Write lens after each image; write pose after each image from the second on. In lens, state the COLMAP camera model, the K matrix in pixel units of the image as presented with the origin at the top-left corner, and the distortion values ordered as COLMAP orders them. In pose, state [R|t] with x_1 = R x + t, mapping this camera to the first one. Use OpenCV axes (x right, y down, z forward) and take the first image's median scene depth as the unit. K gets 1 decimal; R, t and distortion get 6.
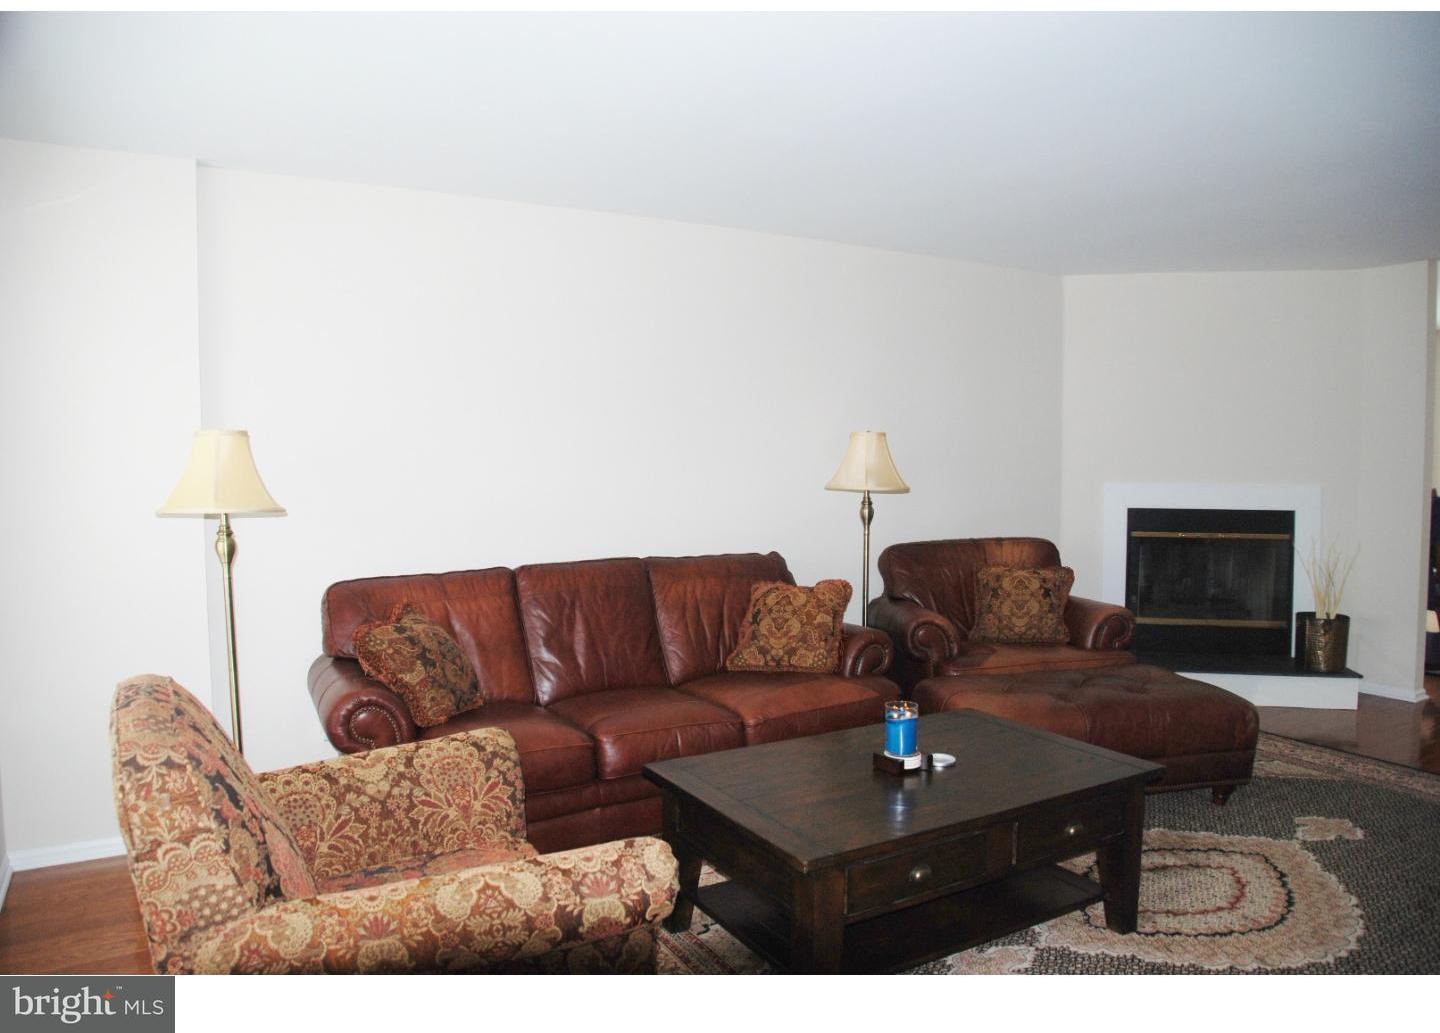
lens RADIAL K [[1025.8, 0, 715.1], [0, 1025.8, 496.5], [0, 0, 1]] dist [-0.141723, 0.090176]
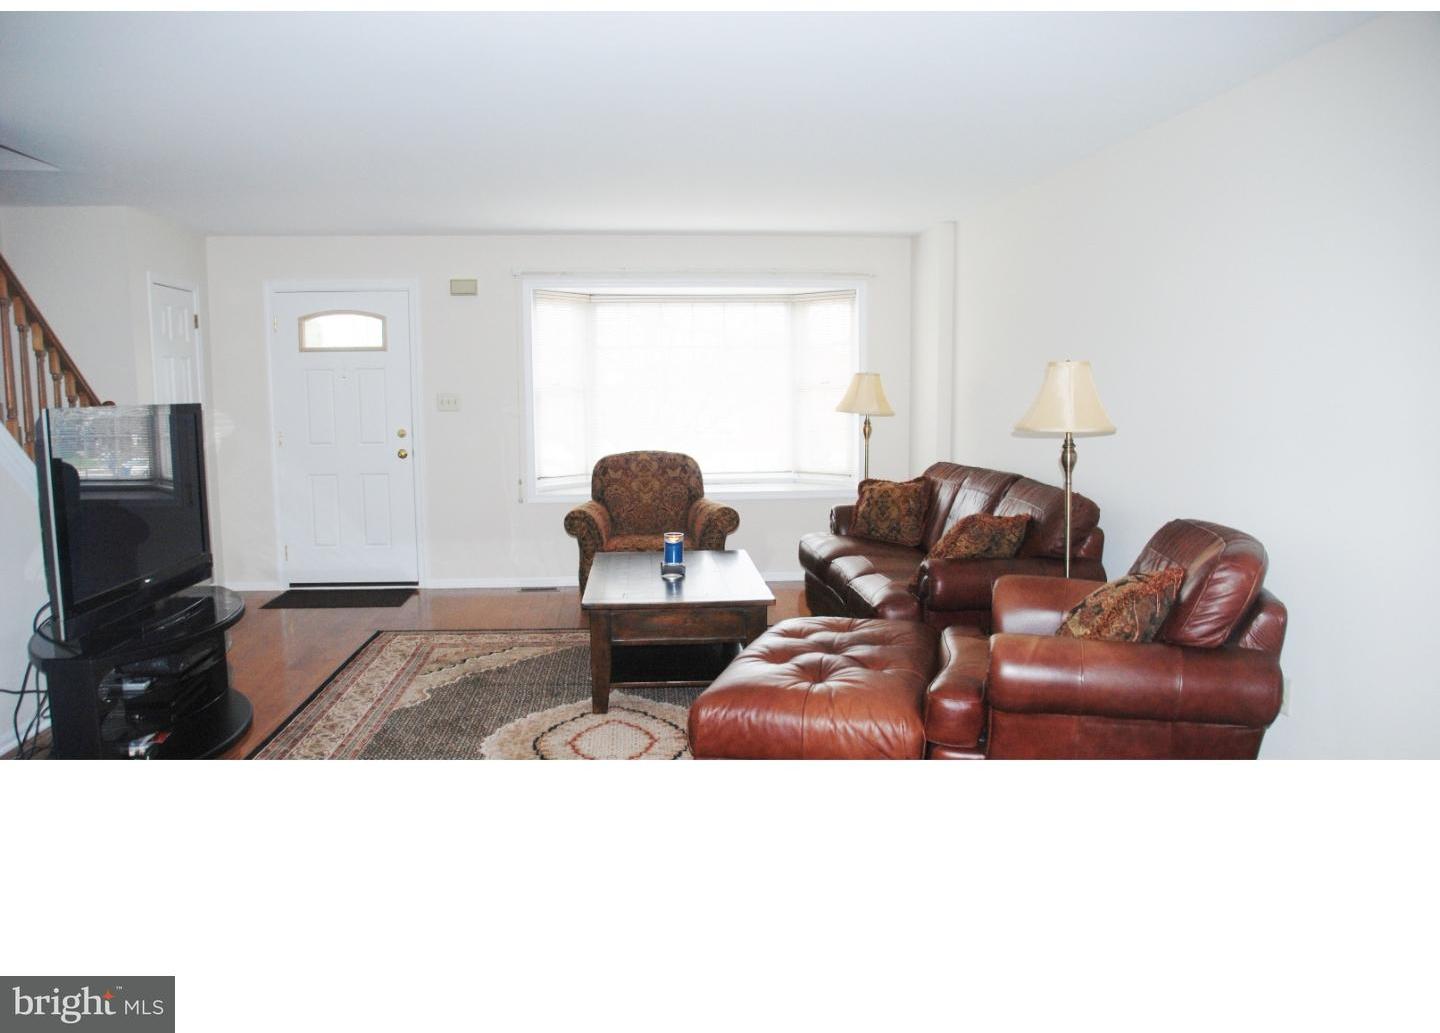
lens RADIAL K [[1025.8, 0, 715.1], [0, 1025.8, 496.5], [0, 0, 1]] dist [-0.141723, 0.090176]
pose [[-0.406674, 0.108803, -0.907071, 1.304390], [-0.033731, 0.990418, 0.133923, -0.070099], [0.912950, 0.085059, -0.399107, 1.352990]]
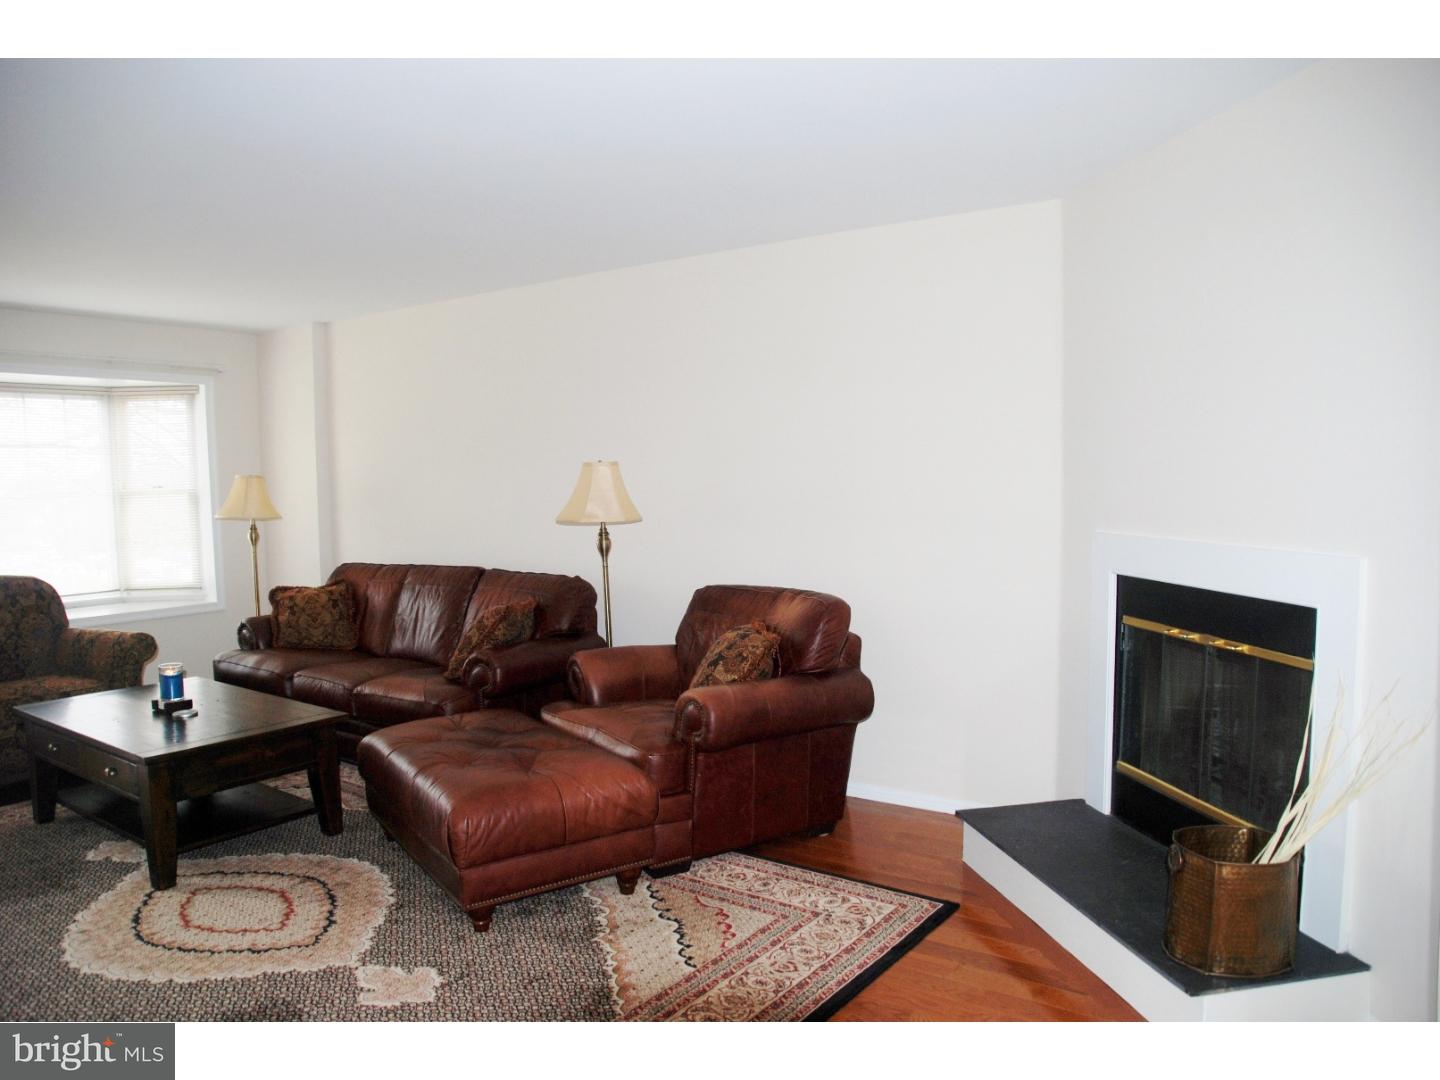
lens RADIAL K [[1015.3, 0, 720.0], [0, 1015.3, 540.0], [0, 0, 1]] dist [-0.132276, 0.080702]
pose [[0.433637, 0.057476, -0.899253, 1.358248], [-0.029353, 0.998335, 0.049654, -0.051710], [0.900610, 0.004864, 0.434602, 0.858405]]
